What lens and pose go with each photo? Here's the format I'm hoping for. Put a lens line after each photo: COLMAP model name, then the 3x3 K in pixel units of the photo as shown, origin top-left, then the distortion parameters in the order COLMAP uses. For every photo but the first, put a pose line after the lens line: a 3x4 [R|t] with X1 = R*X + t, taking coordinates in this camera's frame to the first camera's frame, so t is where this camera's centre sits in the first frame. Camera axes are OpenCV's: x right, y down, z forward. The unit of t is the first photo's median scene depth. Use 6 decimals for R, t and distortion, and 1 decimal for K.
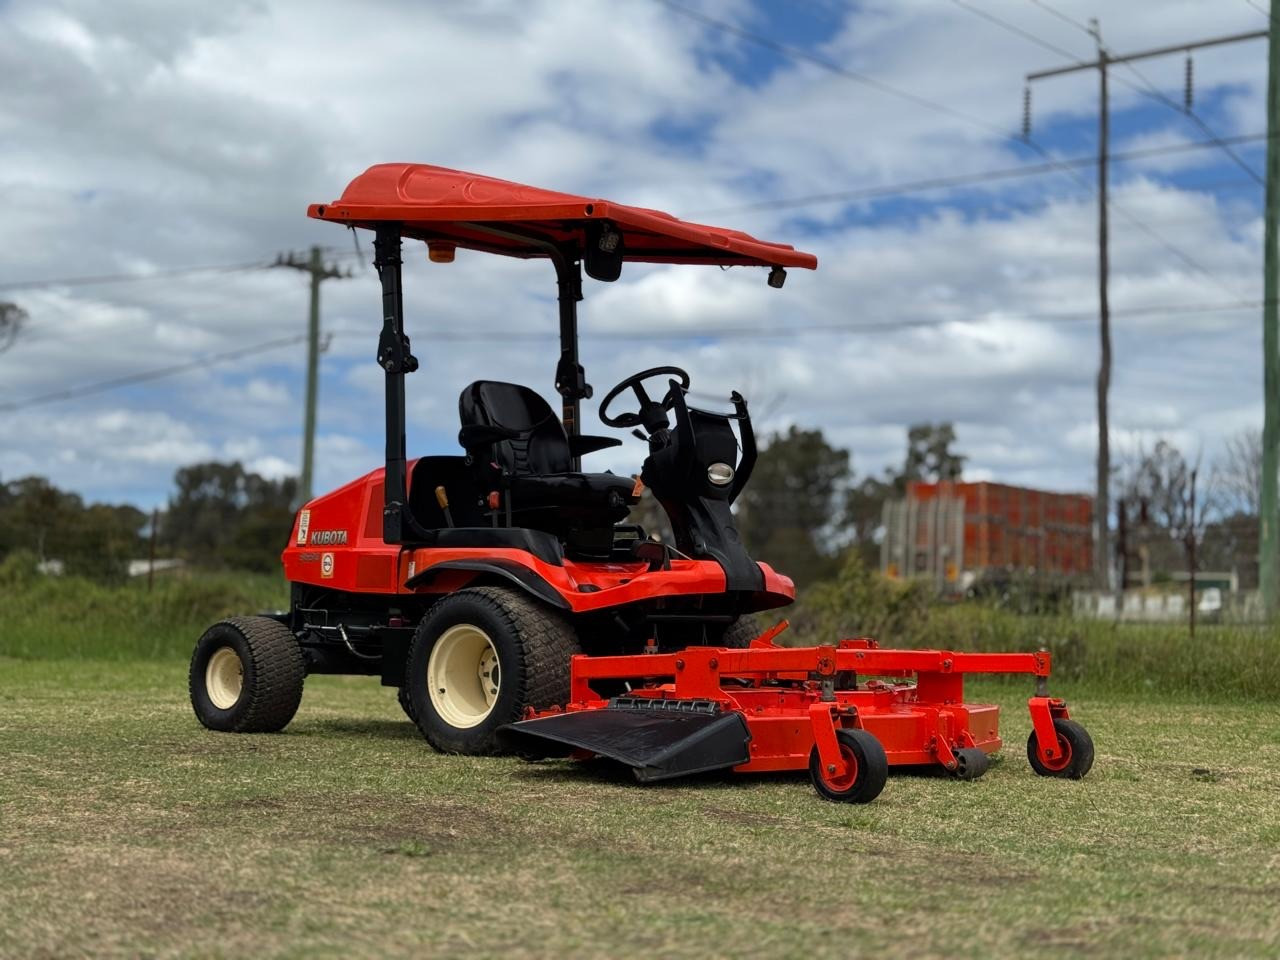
lens RADIAL K [[1801.8, 0, 641.5], [0, 1801.8, 475.3], [0, 0, 1]] dist [0.118622, 0.000000]
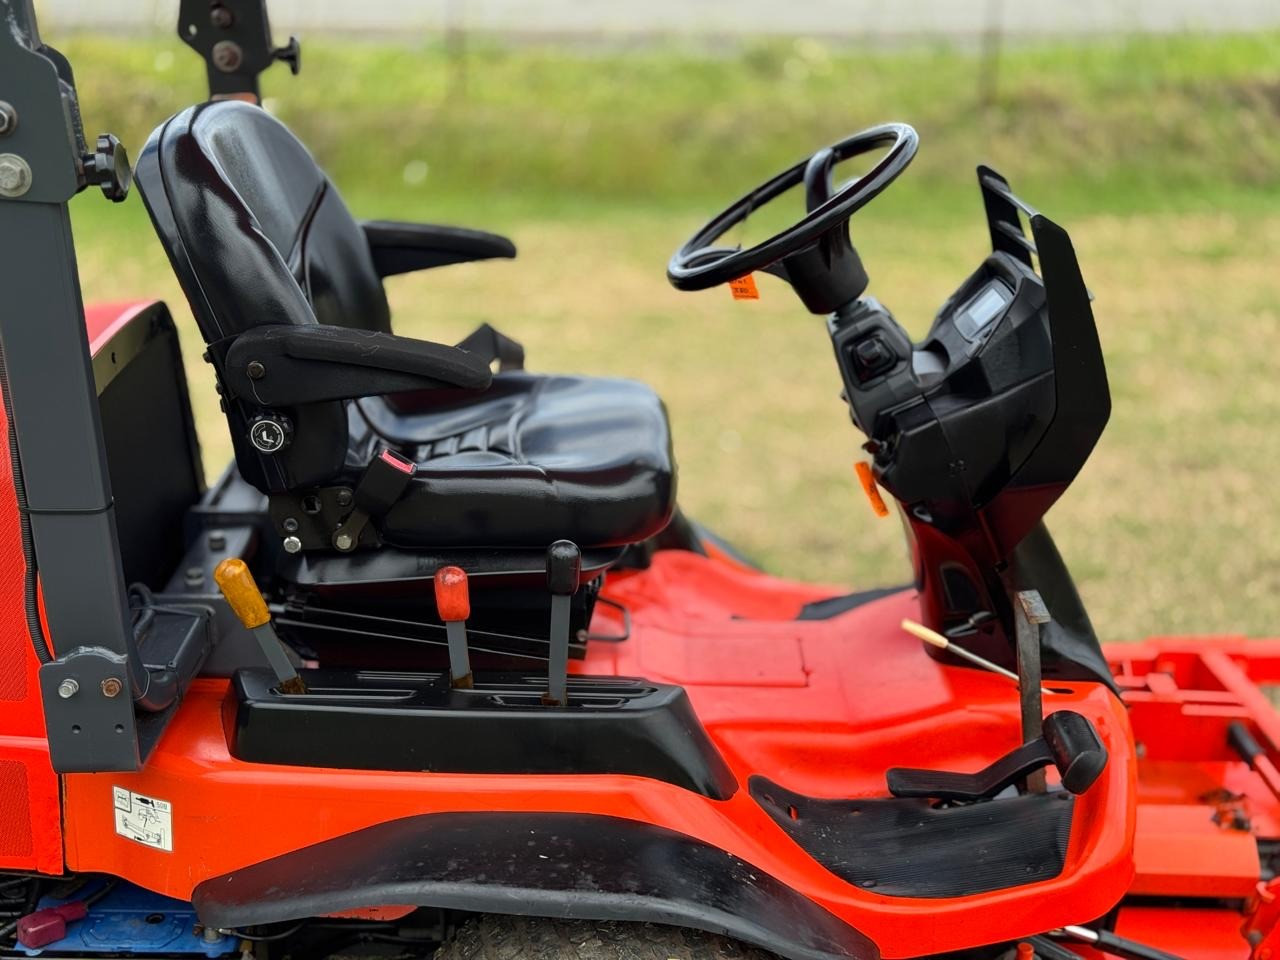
lens RADIAL K [[1801.8, 0, 637.1], [0, 1801.8, 493.8], [0, 0, 1]] dist [0.118622, 0.000000]
pose [[0.768940, -0.220965, 0.599922, -0.225866], [-0.050901, 0.914235, 0.401975, -0.122521], [-0.637291, -0.339631, 0.691744, 0.709099]]
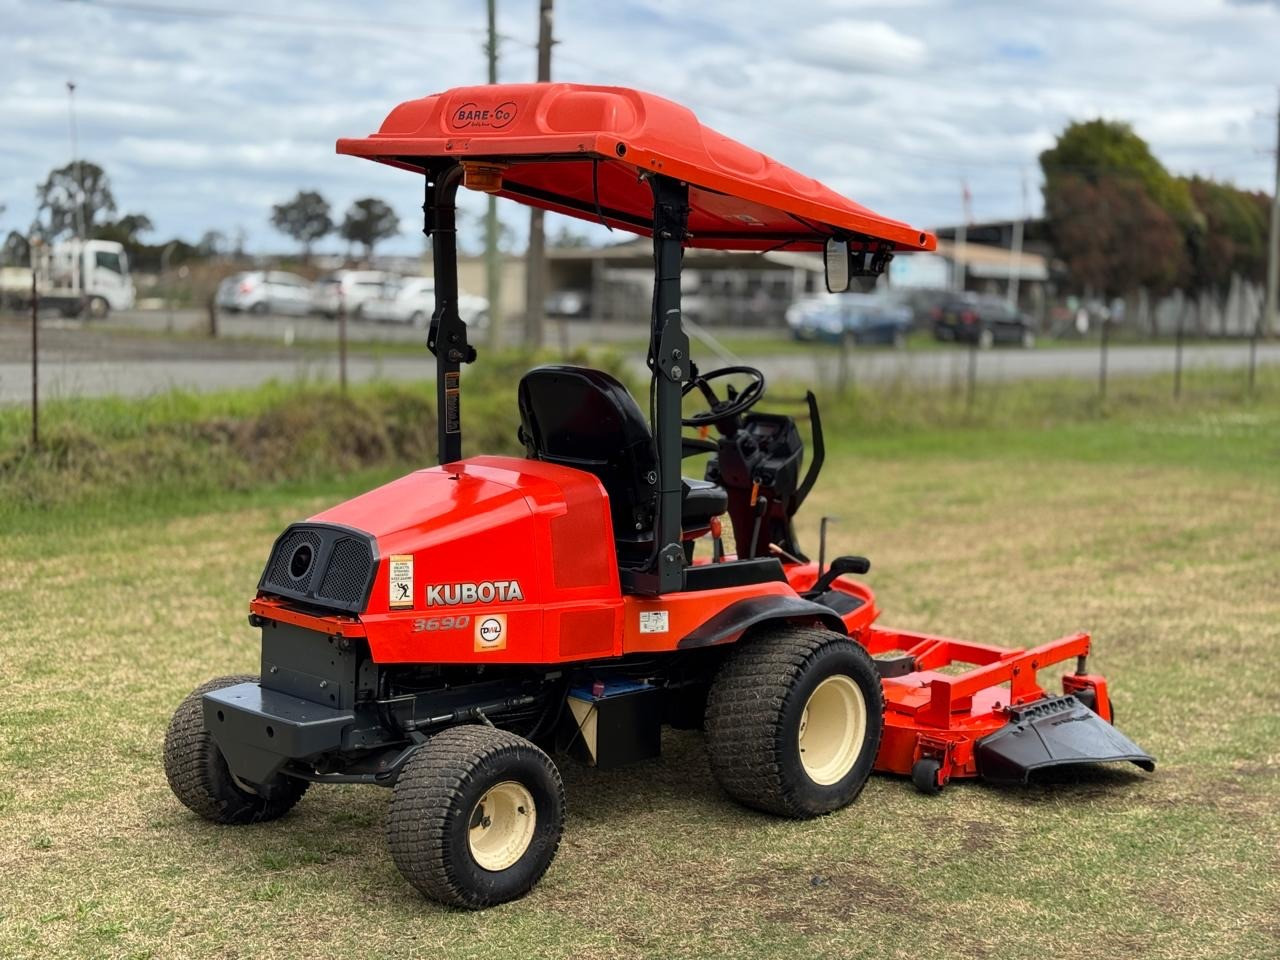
lens RADIAL K [[1801.8, 0, 637.9], [0, 1801.8, 479.3], [0, 0, 1]] dist [0.118622, 0.000000]
pose [[0.061763, -0.119321, 0.990933, -0.877272], [-0.105586, 0.986476, 0.125366, -0.106236], [-0.992490, -0.112372, 0.048329, 0.924880]]
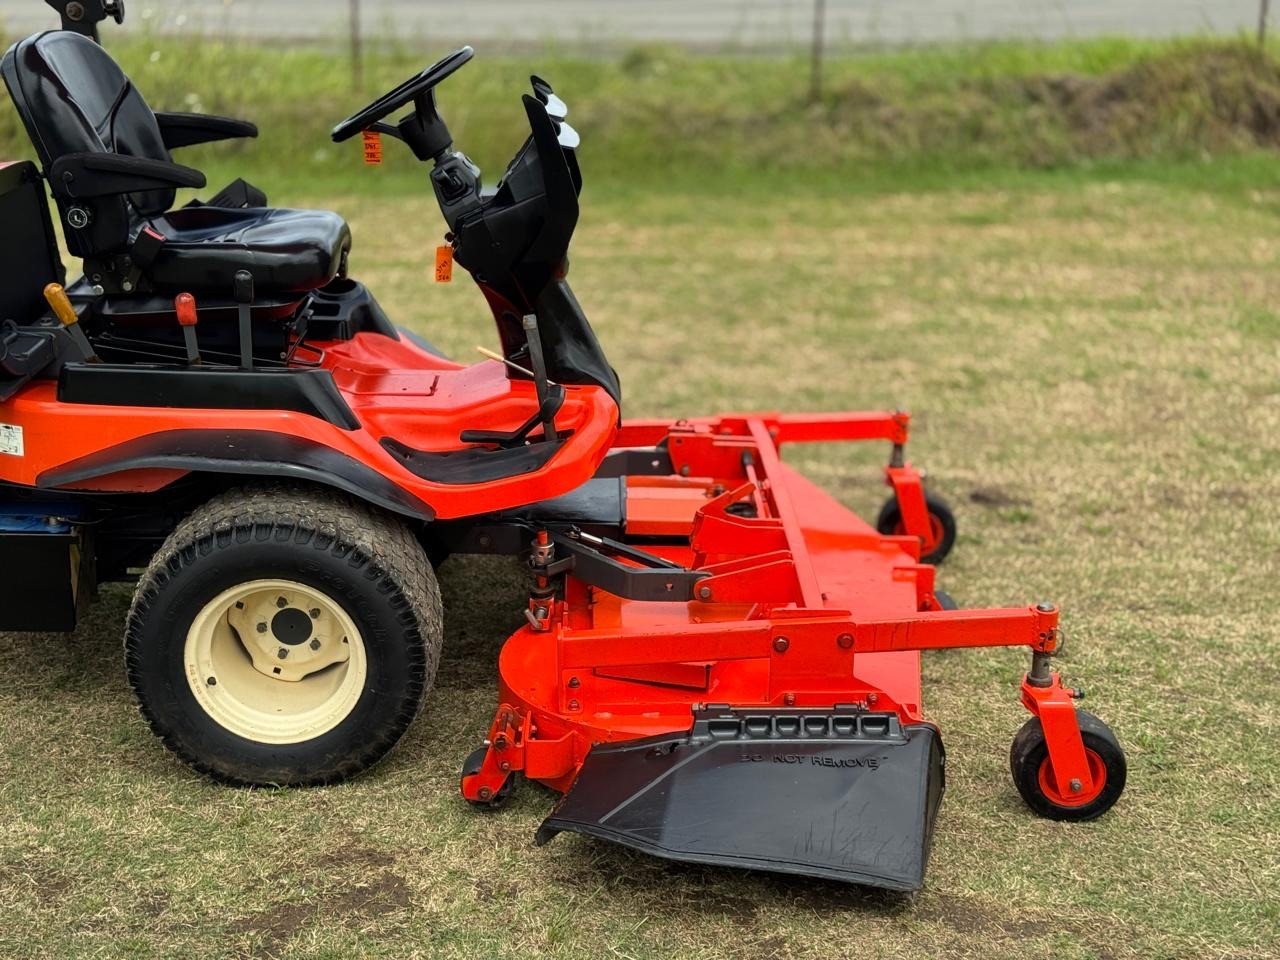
lens RADIAL K [[1801.8, 0, 648.6], [0, 1801.8, 489.1], [0, 0, 1]] dist [0.118622, 0.000000]
pose [[0.758507, -0.215451, 0.615019, -0.304500], [-0.051897, 0.920797, 0.386575, -0.146581], [-0.649595, -0.325137, 0.687249, 0.470321]]
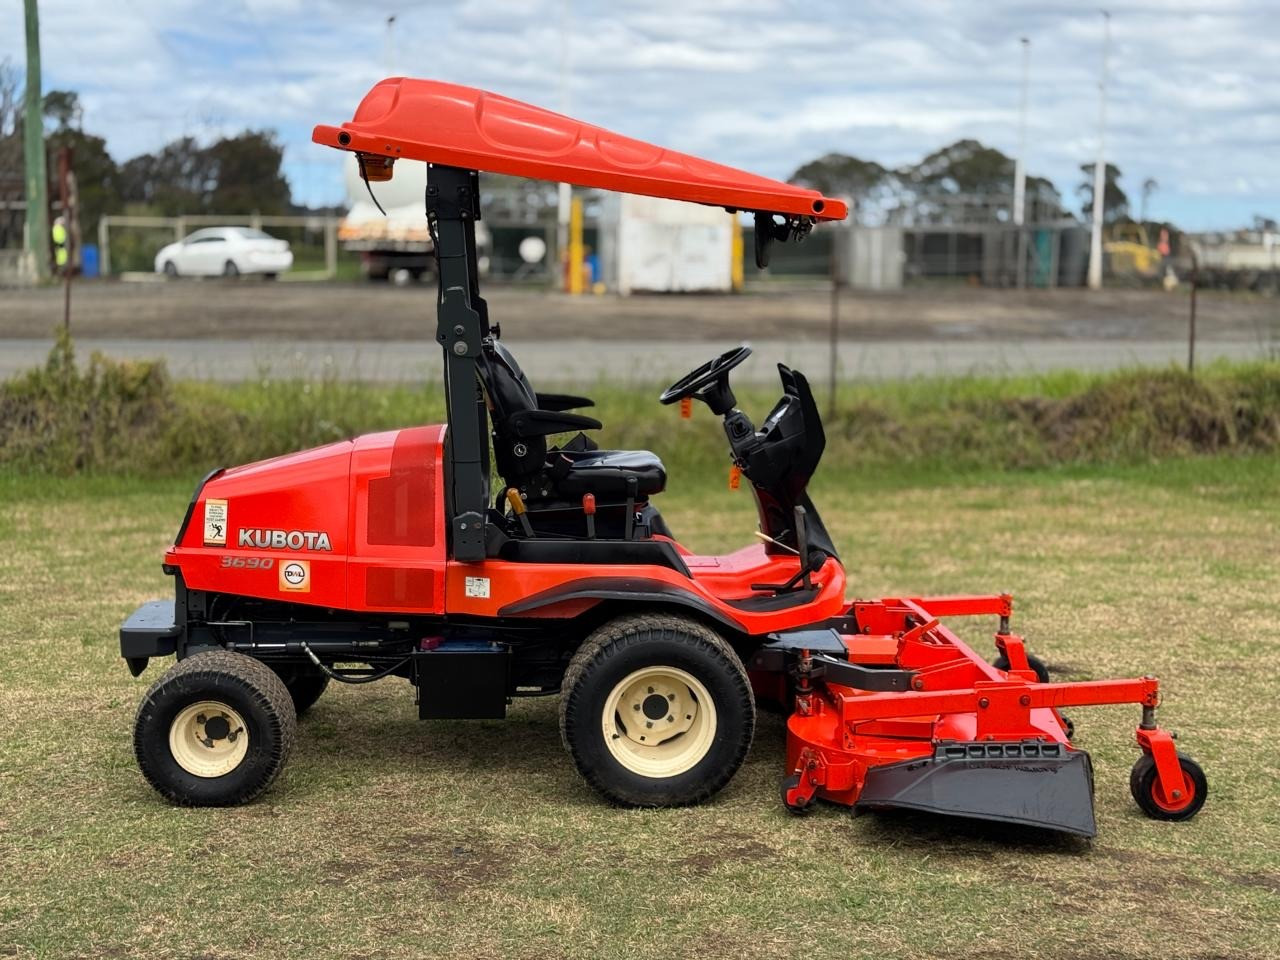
lens RADIAL K [[1801.8, 0, 637.7], [0, 1801.8, 487.0], [0, 0, 1]] dist [0.118622, 0.000000]
pose [[0.731624, -0.103828, 0.673756, -0.605443], [-0.046317, 0.978479, 0.201081, -0.158861], [-0.680133, -0.178322, 0.711070, 0.336619]]
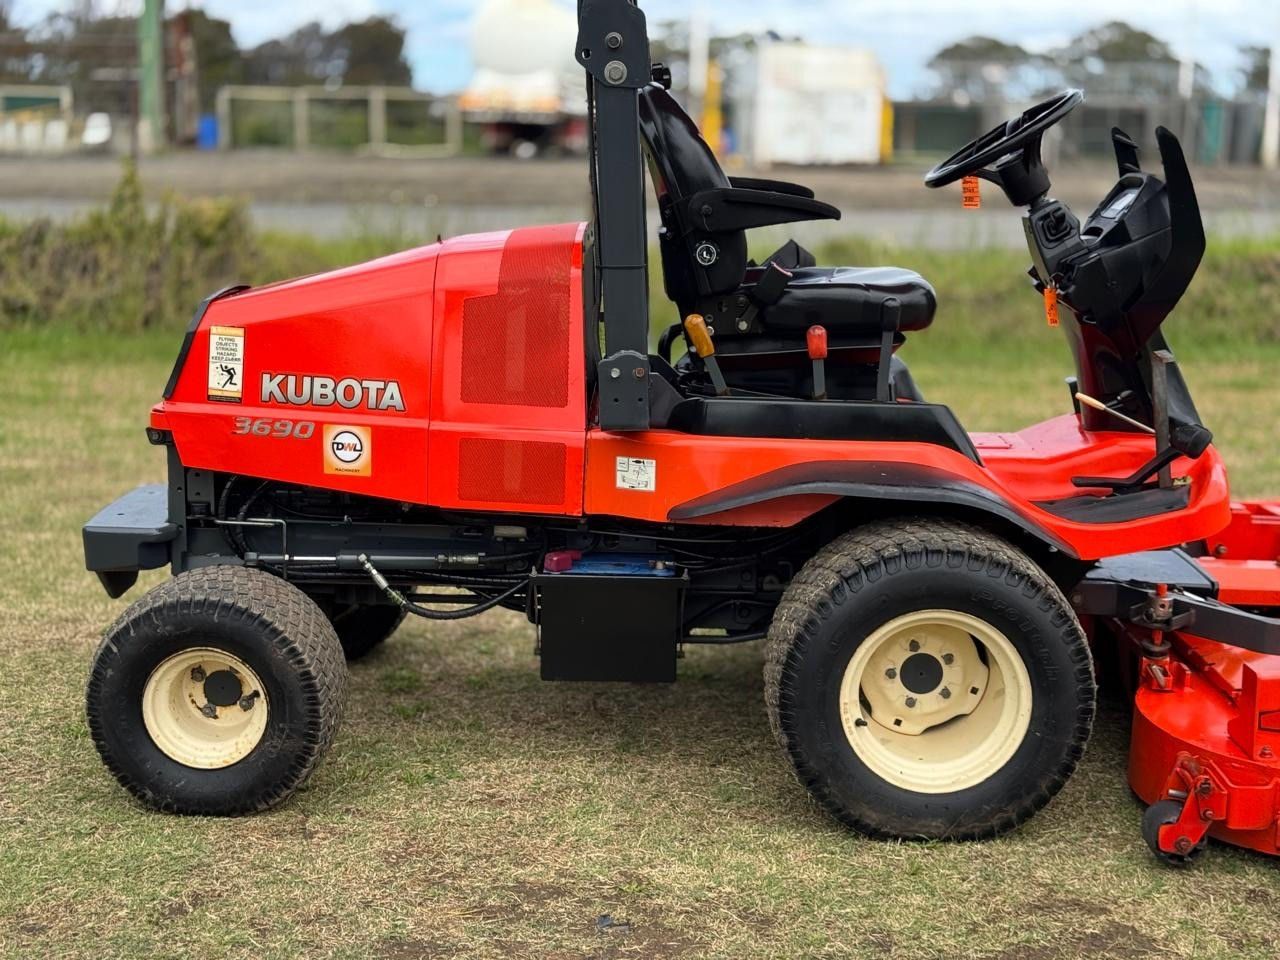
lens RADIAL K [[1801.8, 0, 635.4], [0, 1801.8, 484.5], [0, 0, 1]] dist [0.118622, 0.000000]
pose [[0.777613, -0.128821, 0.615405, -0.428123], [-0.046800, 0.964211, 0.260972, -0.077530], [-0.626999, -0.231736, 0.743754, 0.577145]]
